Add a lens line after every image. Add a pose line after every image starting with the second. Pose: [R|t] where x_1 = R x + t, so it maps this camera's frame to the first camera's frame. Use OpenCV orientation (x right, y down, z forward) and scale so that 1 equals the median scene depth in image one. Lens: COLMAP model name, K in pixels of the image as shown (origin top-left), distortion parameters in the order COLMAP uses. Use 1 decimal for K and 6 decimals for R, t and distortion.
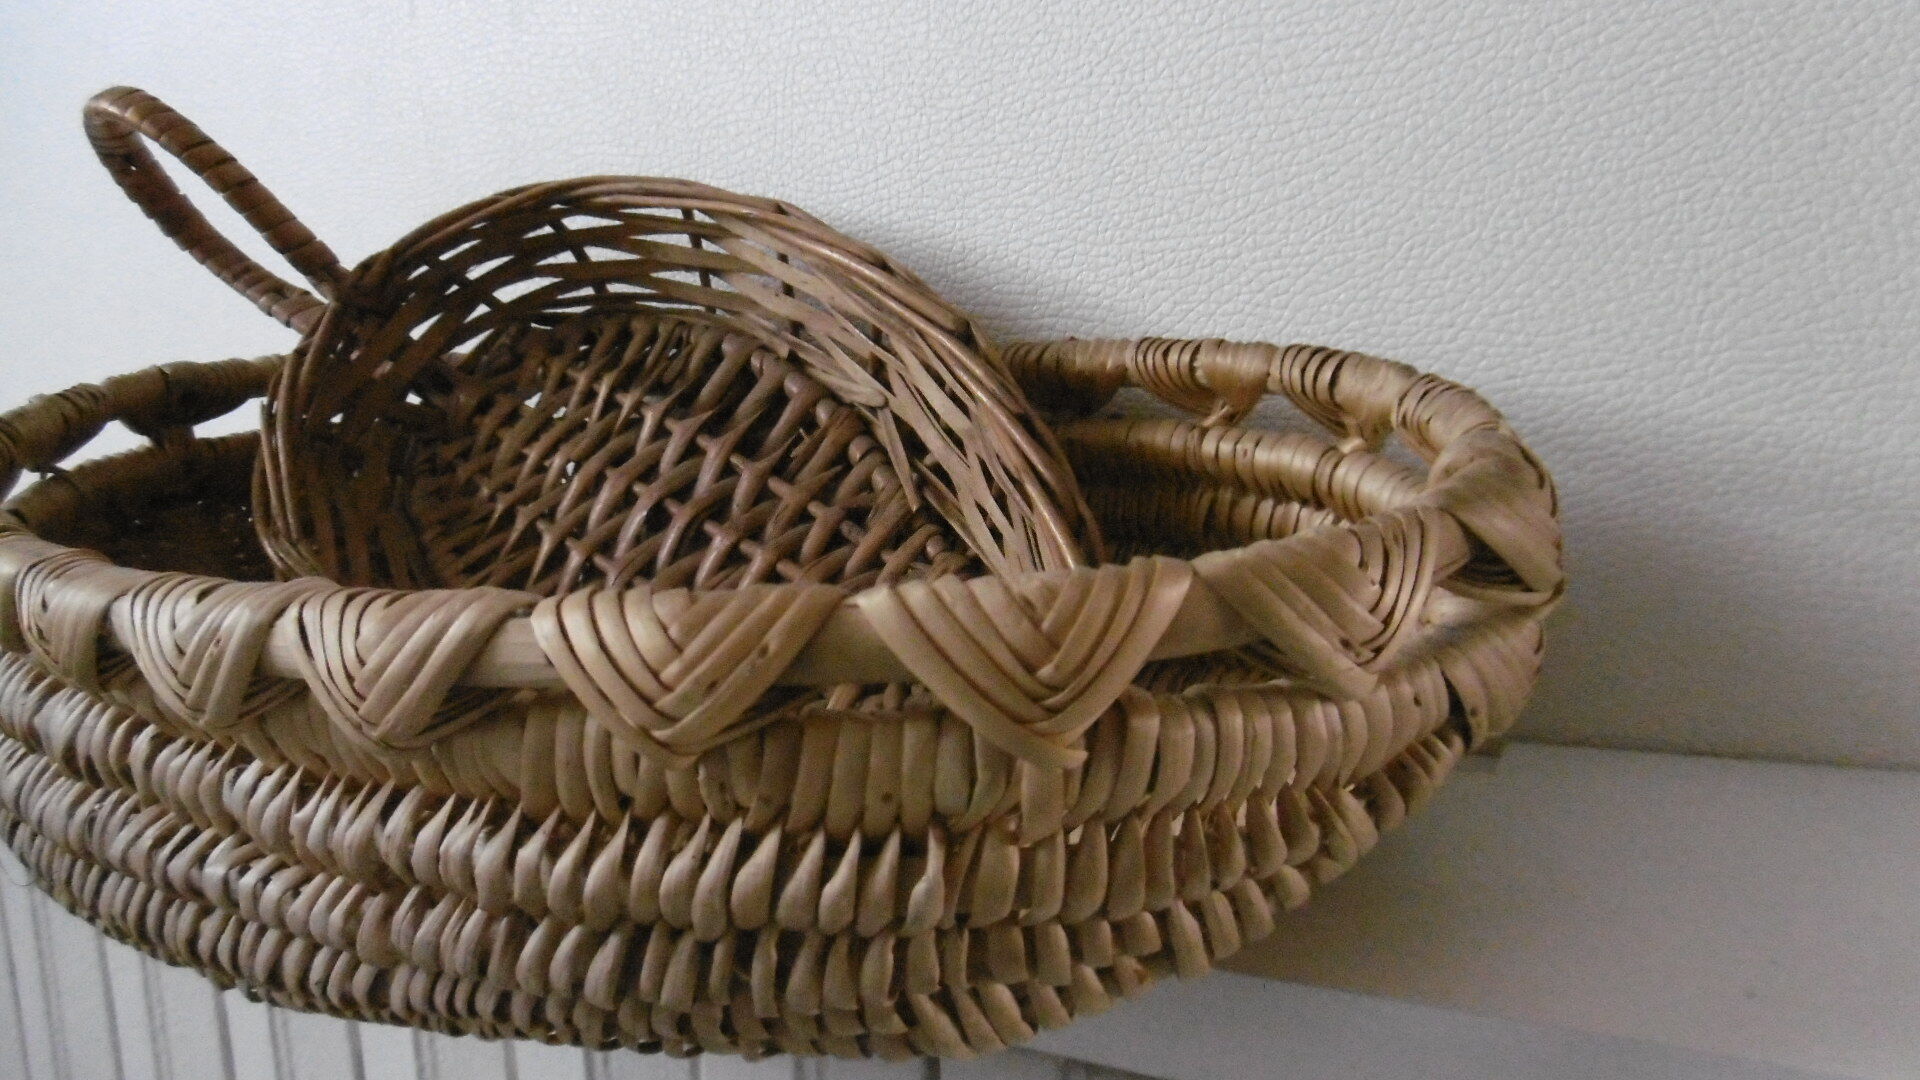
lens RADIAL K [[1371.8, 0, 986.7], [0, 1371.8, 542.2], [0, 0, 1]] dist [-0.002665, -0.003956]
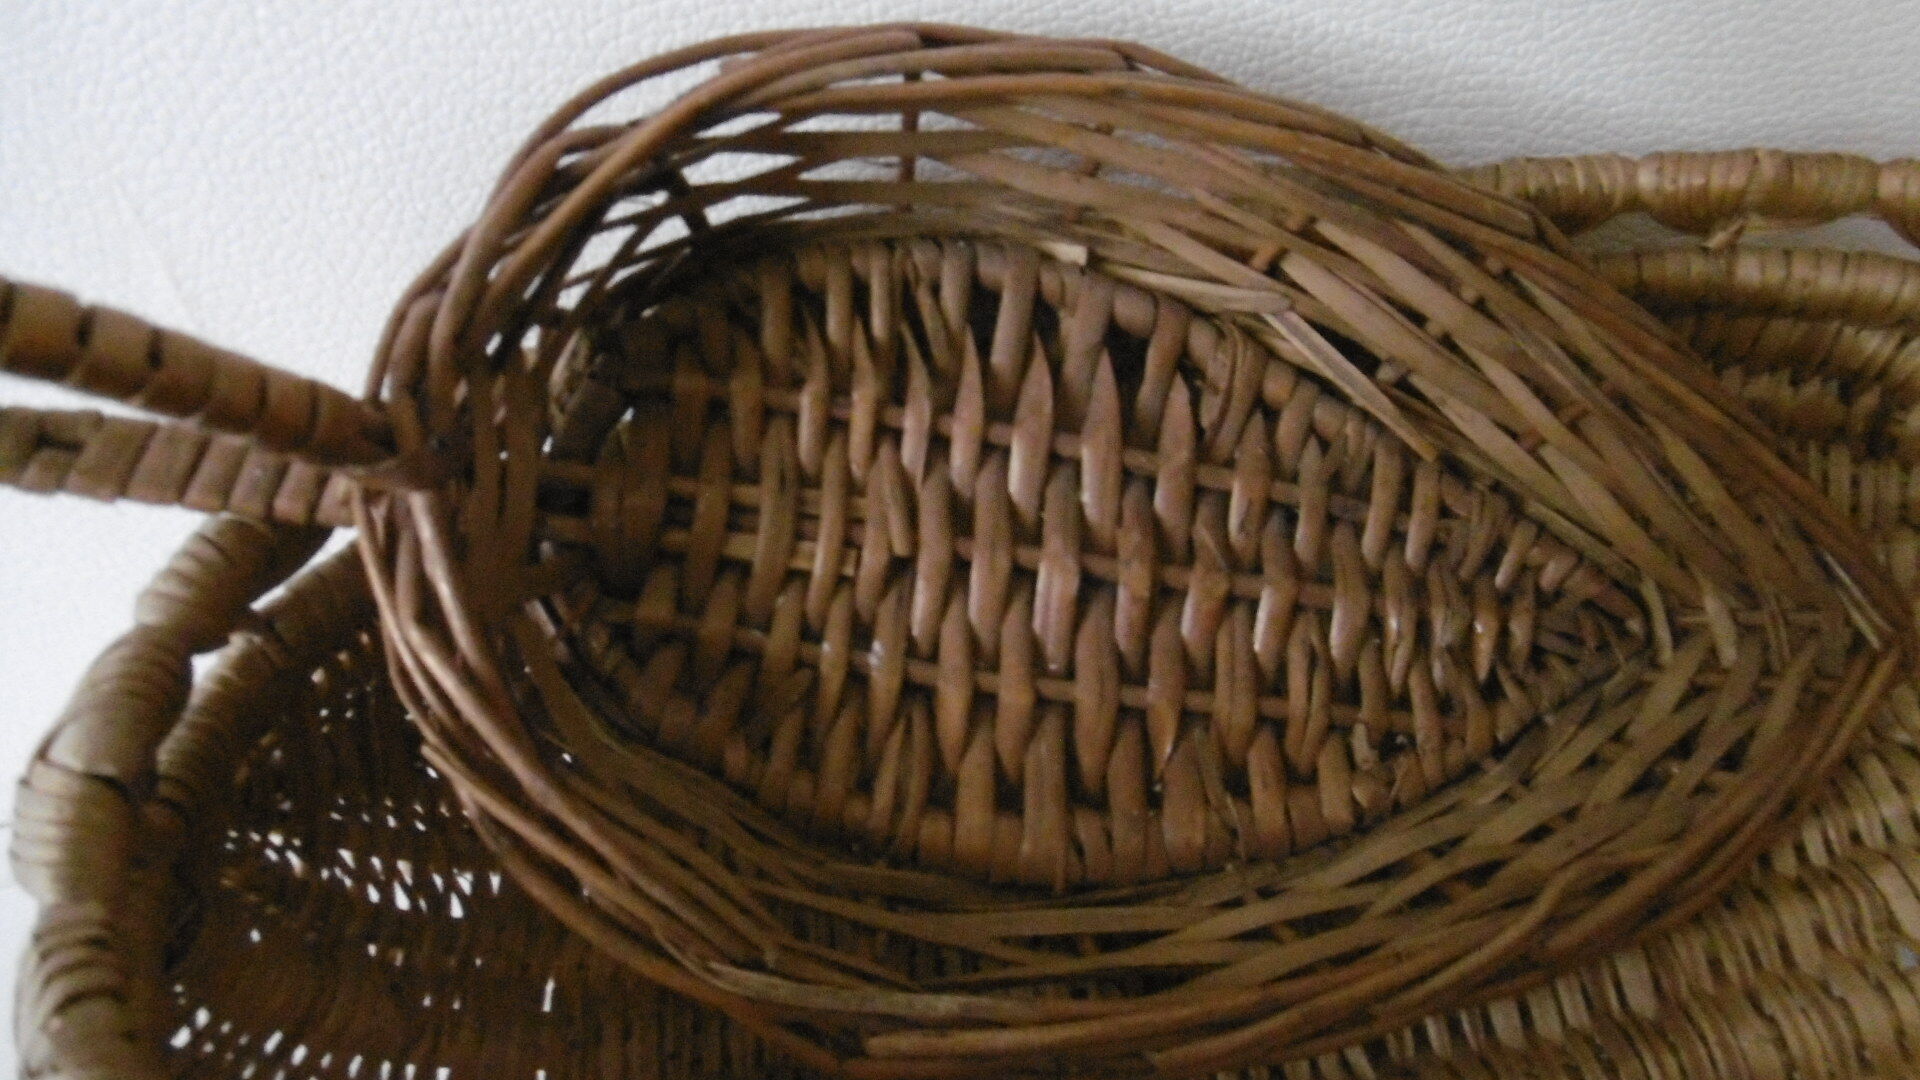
lens RADIAL K [[1371.8, 0, 986.7], [0, 1371.8, 542.2], [0, 0, 1]] dist [-0.002665, -0.003956]
pose [[0.788009, -0.426717, 0.443795, -0.565100], [0.169840, 0.843538, 0.509507, -0.387517], [-0.591773, -0.326122, 0.737190, 0.536390]]
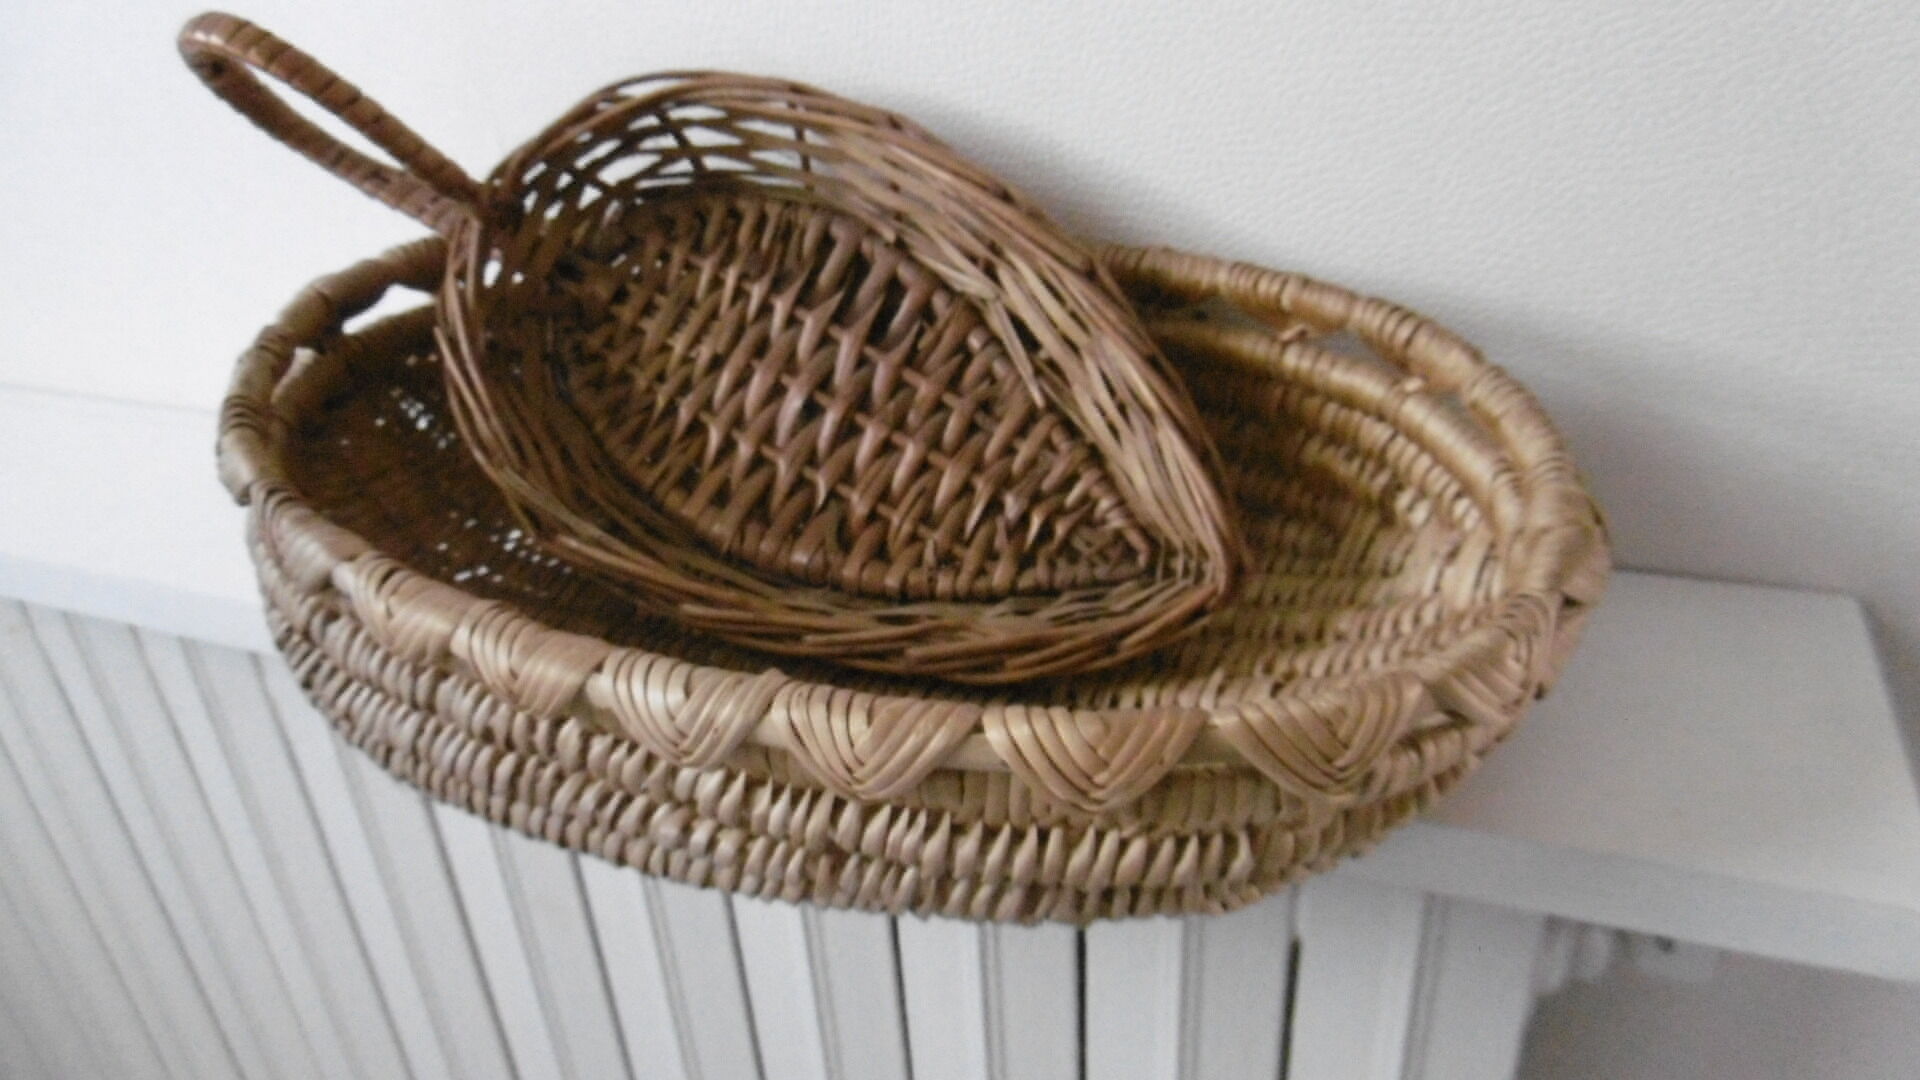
lens RADIAL K [[1414.2, 0, 960.0], [0, 1414.2, 540.0], [0, 0, 1]] dist [-0.019050, -0.000113]
pose [[0.990369, -0.076498, 0.115402, -0.259940], [0.029434, 0.930778, 0.364398, -0.349457], [-0.135290, -0.357491, 0.924065, -0.174995]]
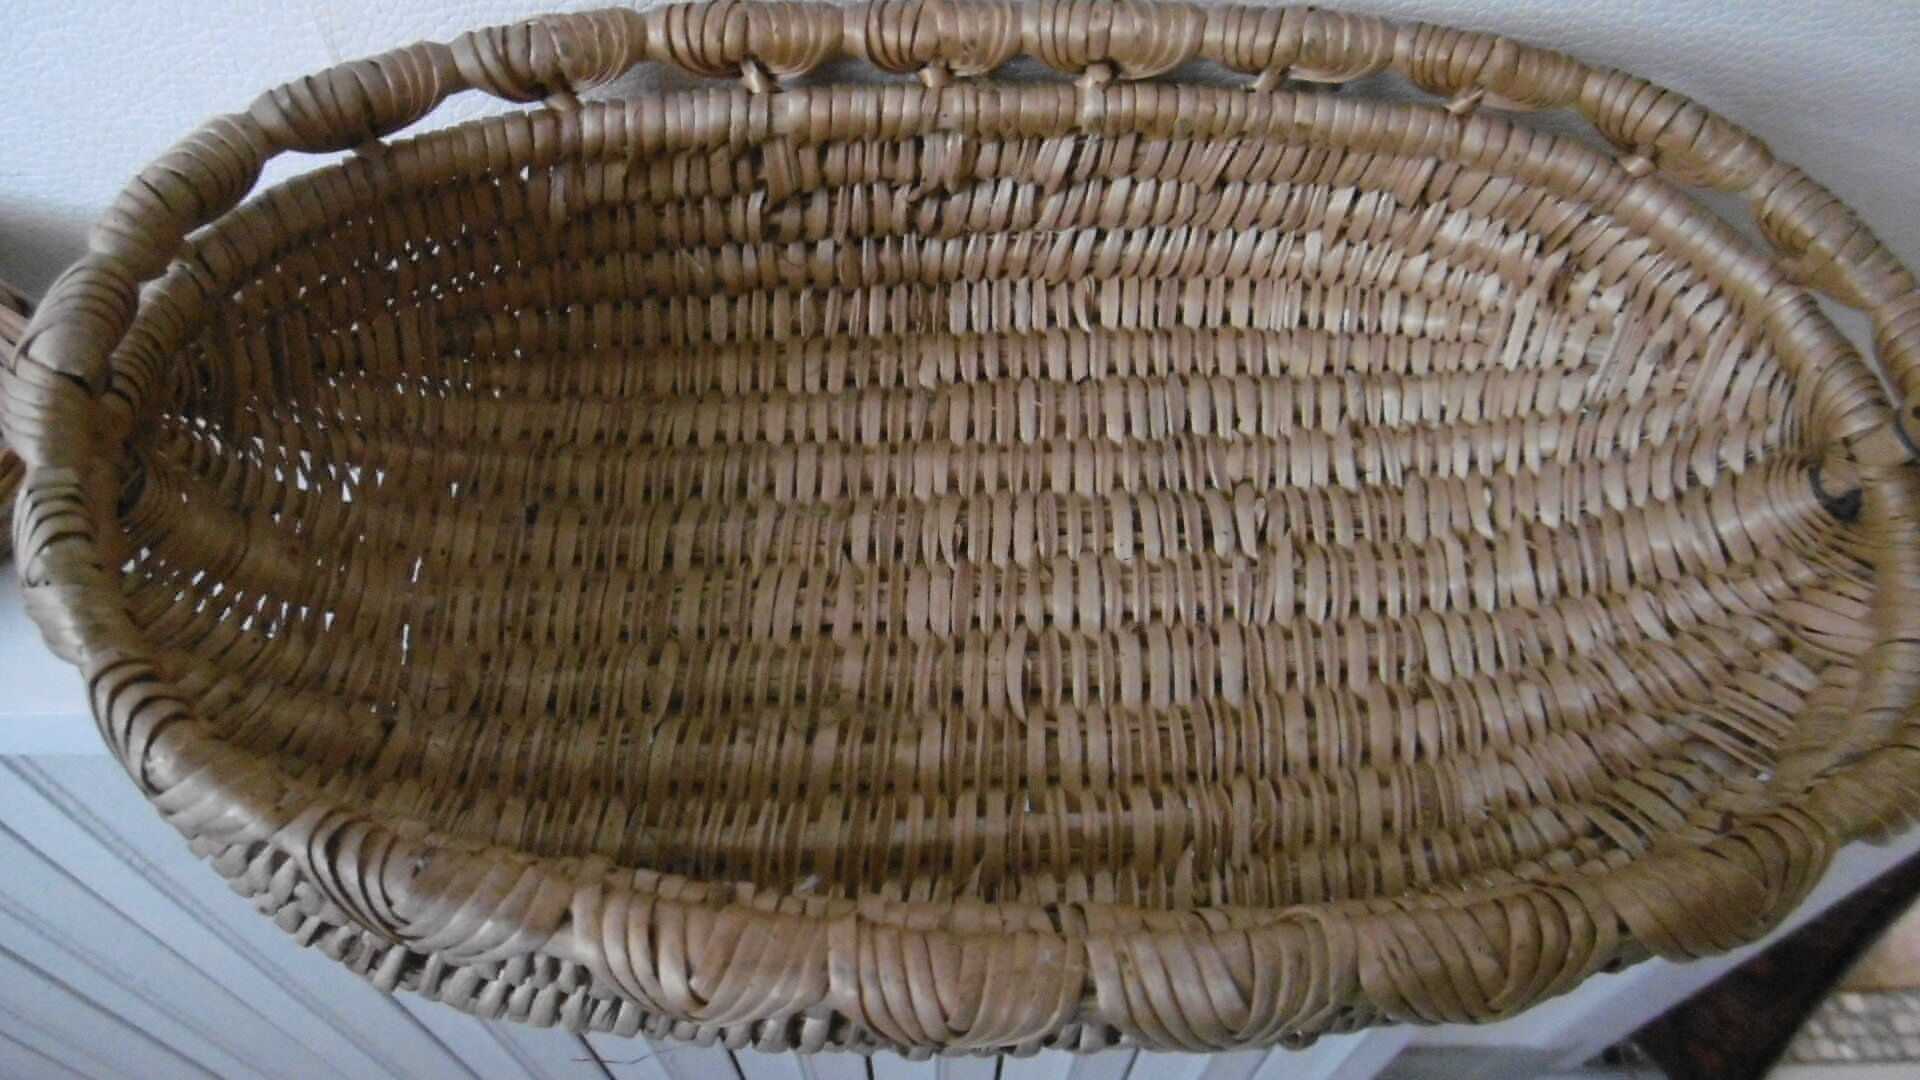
lens RADIAL K [[1371.8, 0, 986.7], [0, 1371.8, 542.2], [0, 0, 1]] dist [-0.002665, -0.003956]
pose [[0.833546, -0.409403, 0.370930, -0.544375], [0.020179, 0.693543, 0.720132, -0.522778], [-0.552081, -0.592779, 0.586362, 0.390858]]
